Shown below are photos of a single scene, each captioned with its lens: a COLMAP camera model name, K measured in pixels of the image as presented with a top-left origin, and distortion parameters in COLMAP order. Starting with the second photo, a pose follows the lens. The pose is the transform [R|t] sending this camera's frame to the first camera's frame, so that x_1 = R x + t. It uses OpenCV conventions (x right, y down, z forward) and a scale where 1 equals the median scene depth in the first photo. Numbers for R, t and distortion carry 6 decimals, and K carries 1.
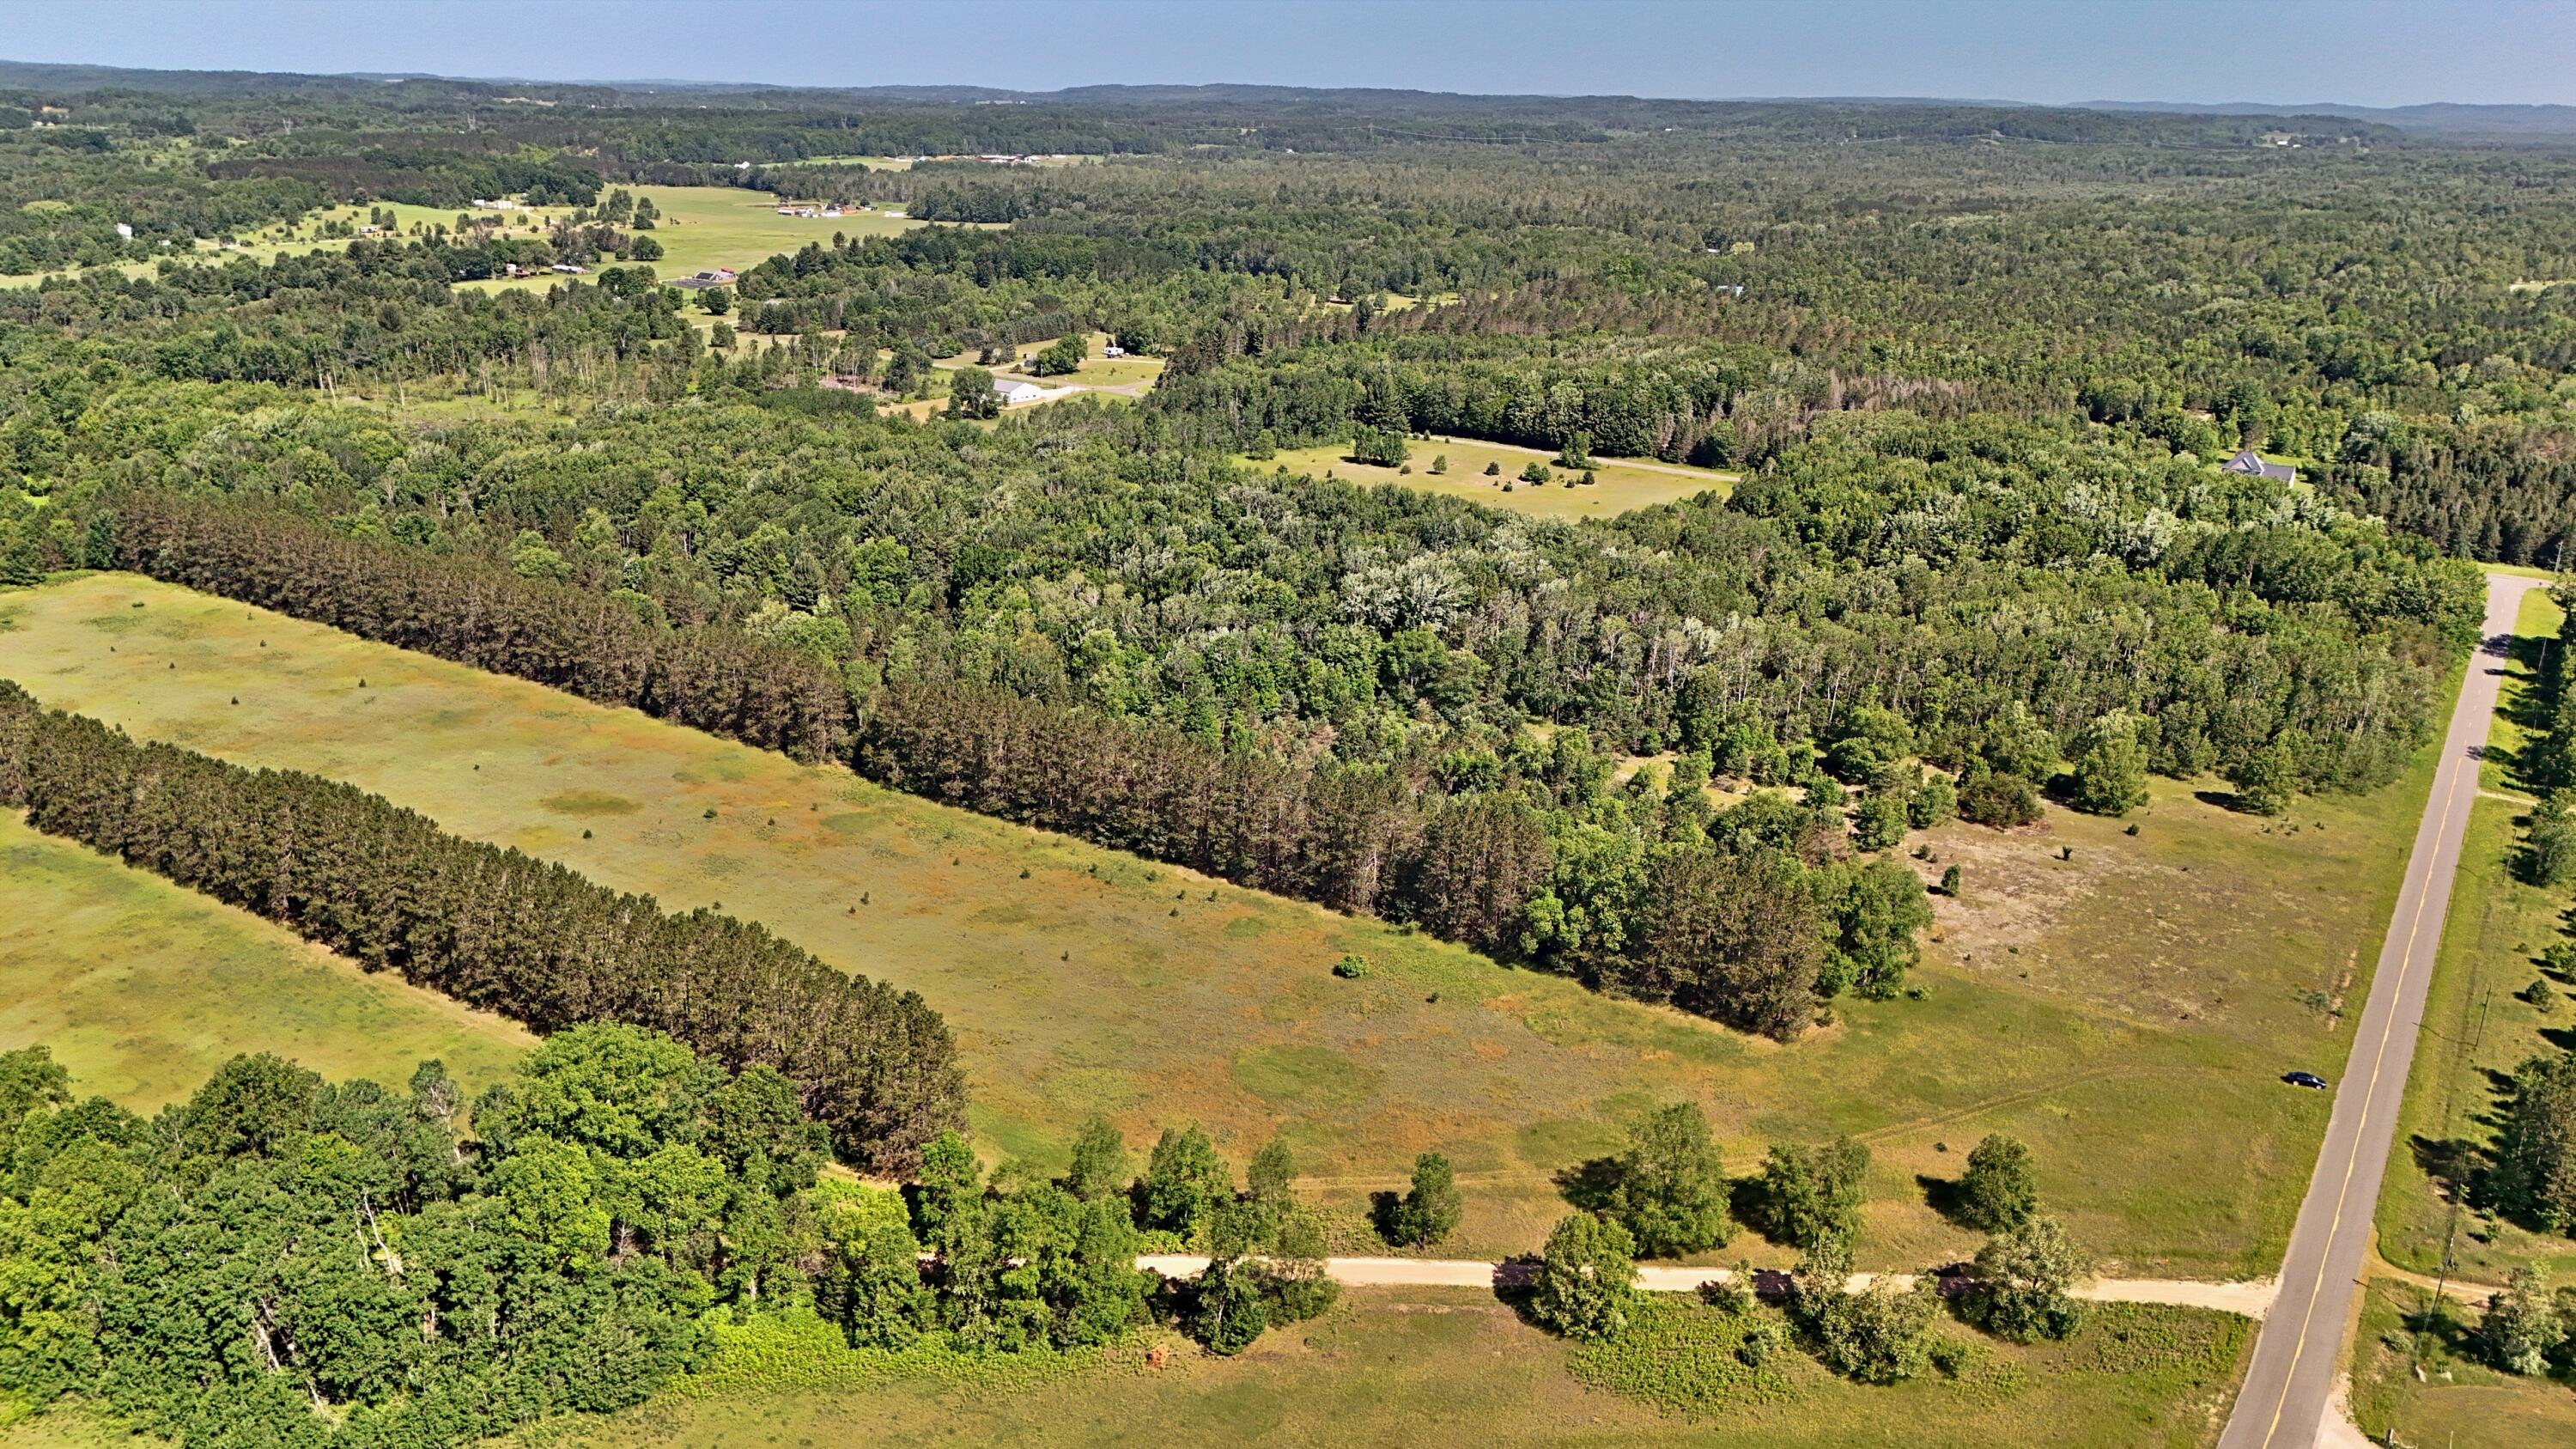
lens RADIAL K [[1908.2, 0, 1288.0], [0, 1908.2, 724.5], [0, 0, 1]] dist [0.079223, -0.095913]
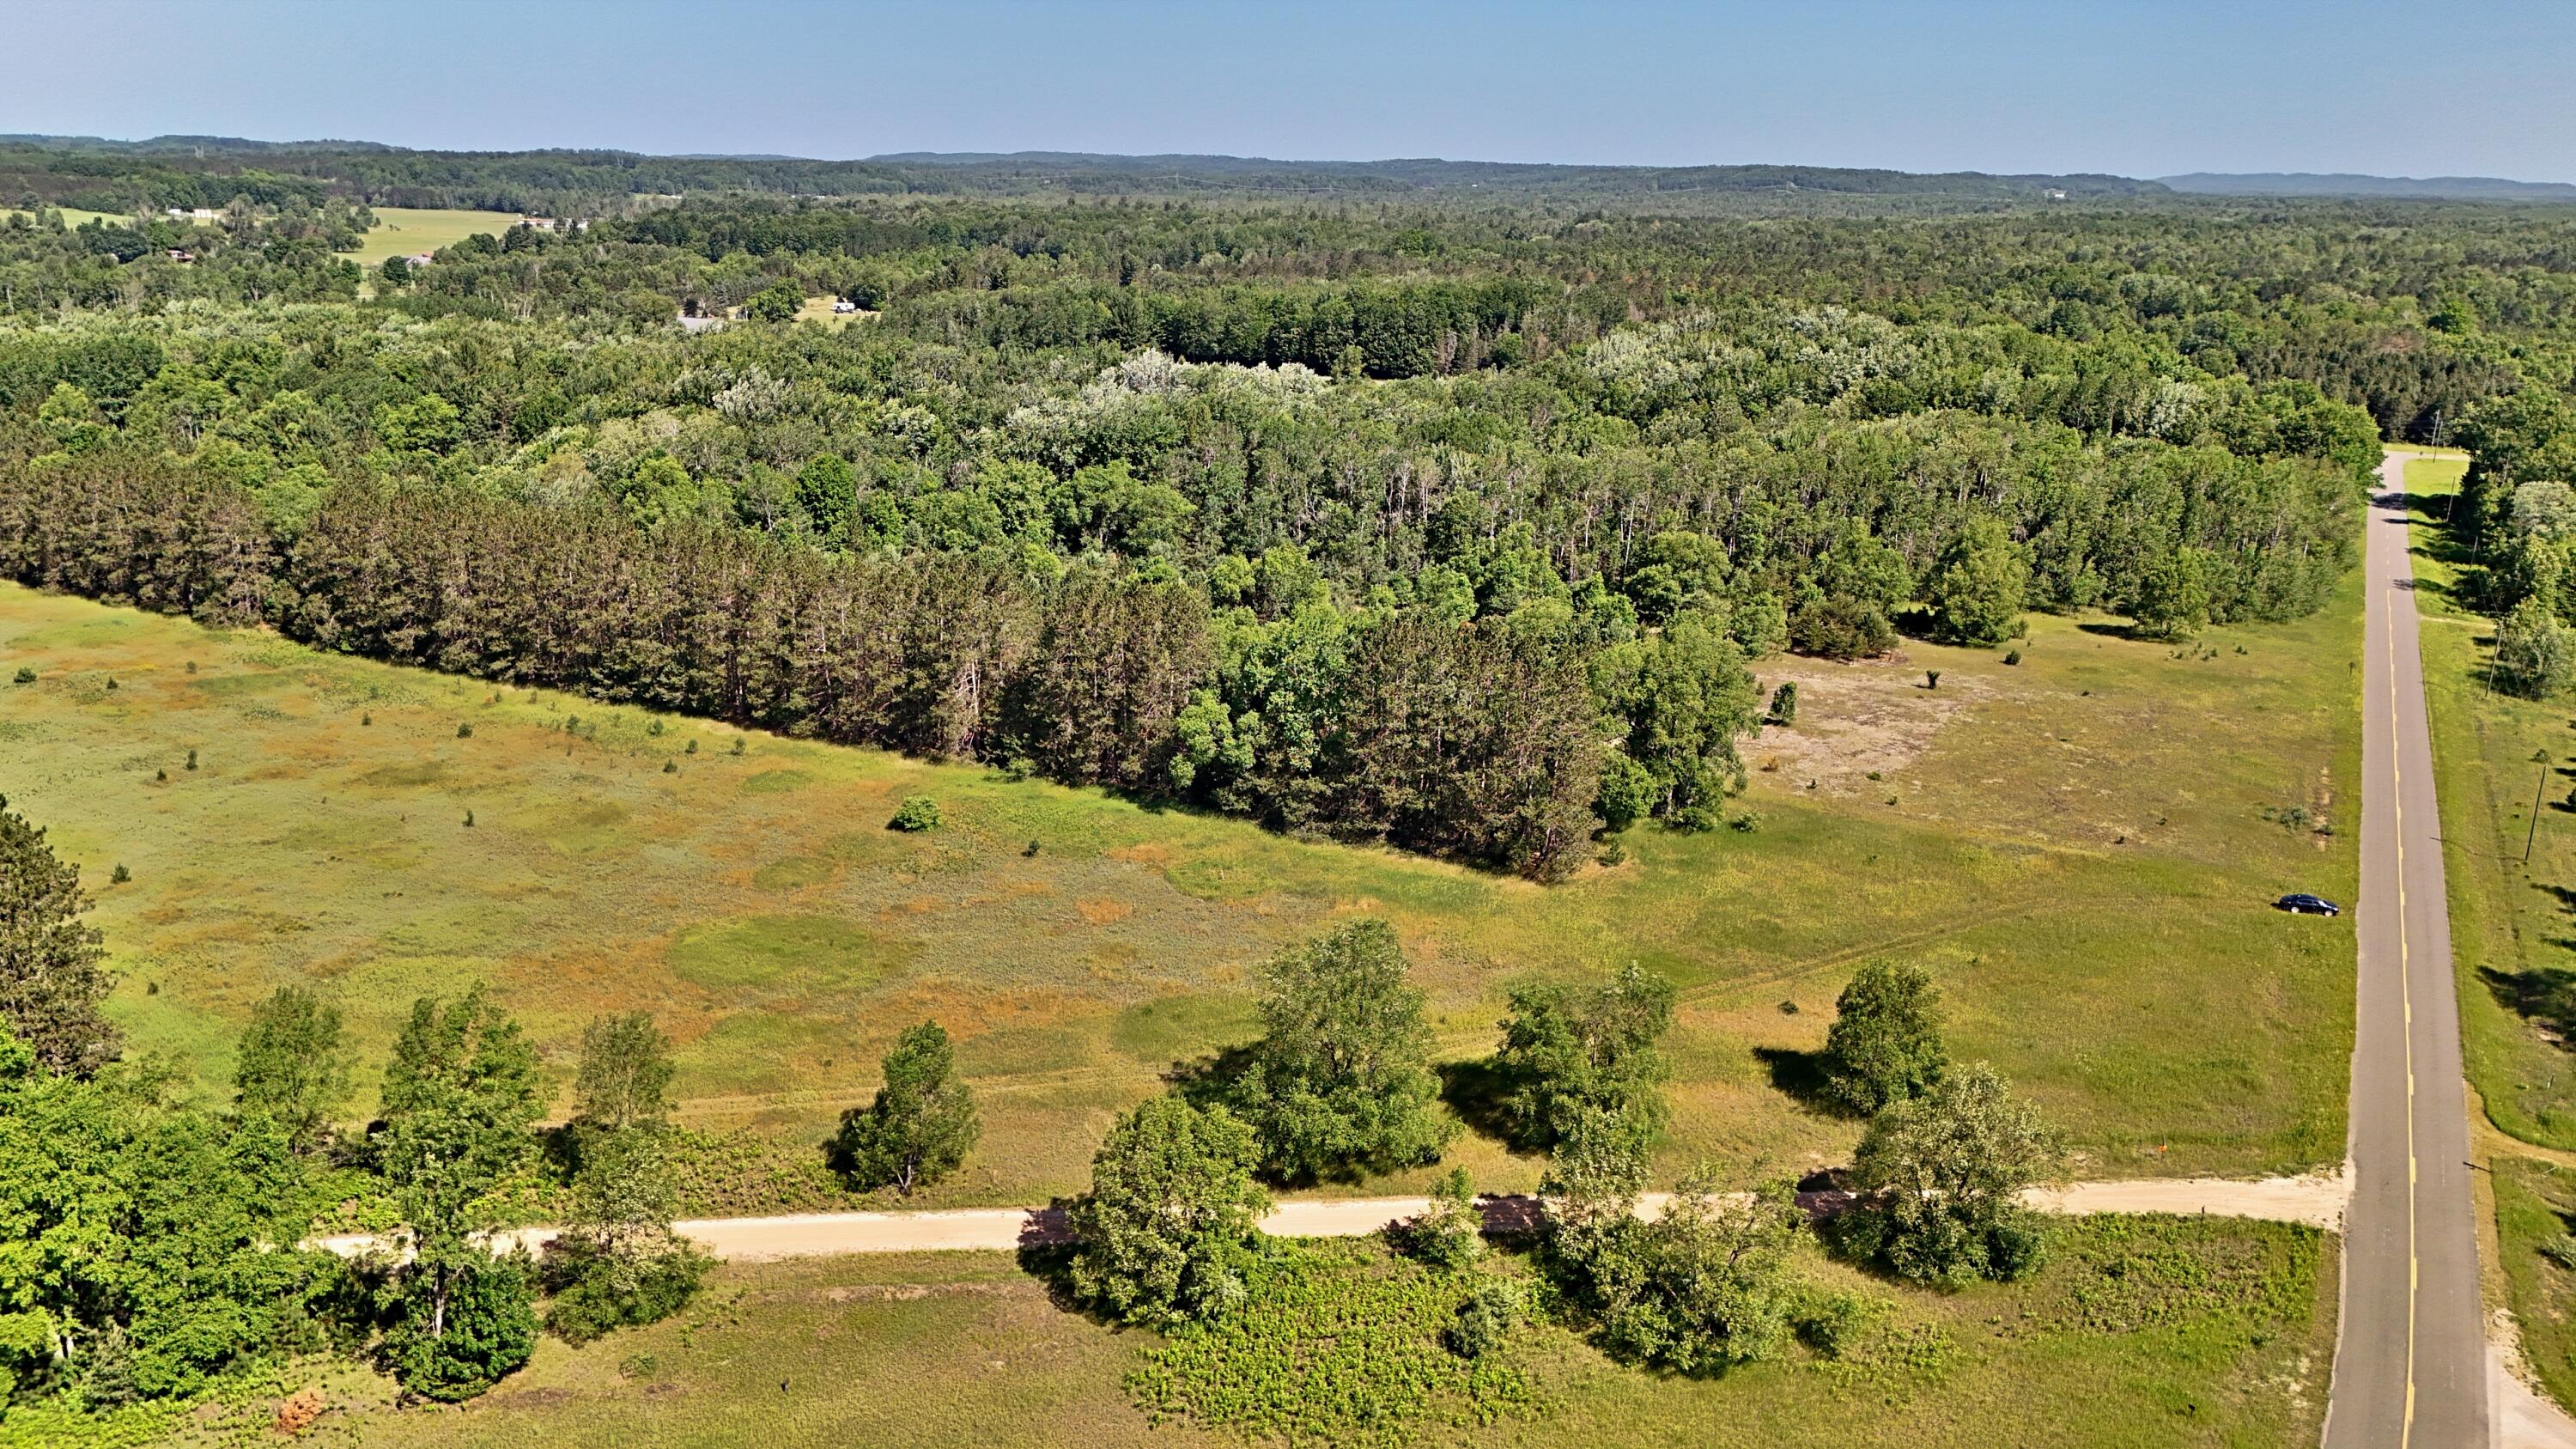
lens RADIAL K [[1908.2, 0, 1288.0], [0, 1908.2, 724.5], [0, 0, 1]] dist [0.079223, -0.095913]
pose [[0.995927, -0.029078, 0.085347, 0.108477], [0.032329, 0.998794, -0.036959, 0.126270], [-0.084169, 0.039568, 0.995666, 0.334607]]
